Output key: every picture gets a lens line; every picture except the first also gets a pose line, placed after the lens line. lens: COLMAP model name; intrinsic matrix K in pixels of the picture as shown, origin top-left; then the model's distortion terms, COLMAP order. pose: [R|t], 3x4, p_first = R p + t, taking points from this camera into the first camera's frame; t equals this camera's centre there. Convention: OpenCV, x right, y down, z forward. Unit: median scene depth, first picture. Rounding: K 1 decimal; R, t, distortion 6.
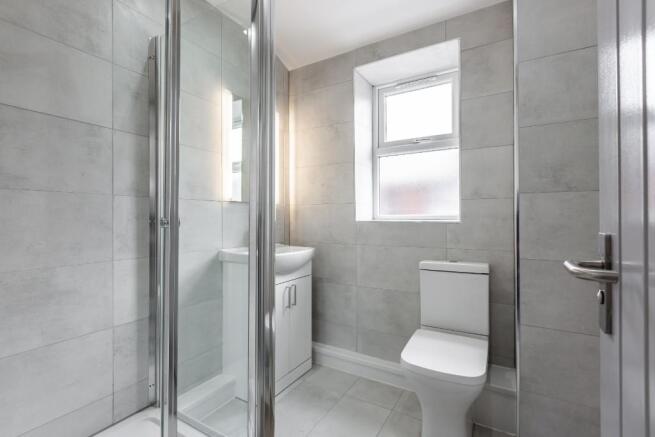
lens RADIAL K [[305.0, 0, 337.6], [0, 305.0, 215.3], [0, 0, 1]] dist [0.001905, -0.000139]
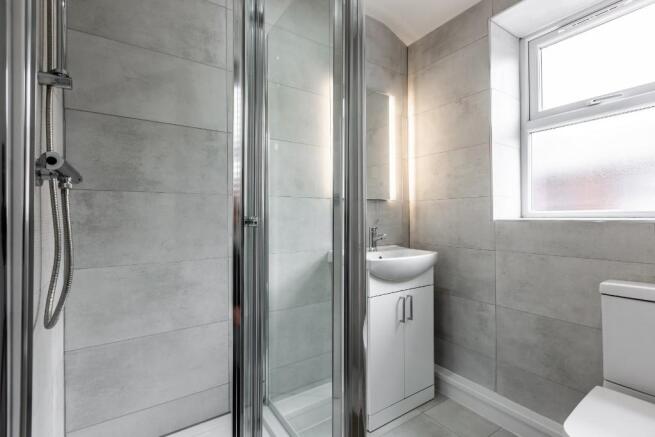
lens RADIAL K [[305.0, 0, 337.6], [0, 305.0, 215.3], [0, 0, 1]] dist [0.001905, -0.000139]
pose [[0.897360, -0.005591, -0.441264, 0.046538], [0.007569, 0.999968, 0.002723, 0.002661], [0.441234, -0.005784, 0.897373, 0.144632]]
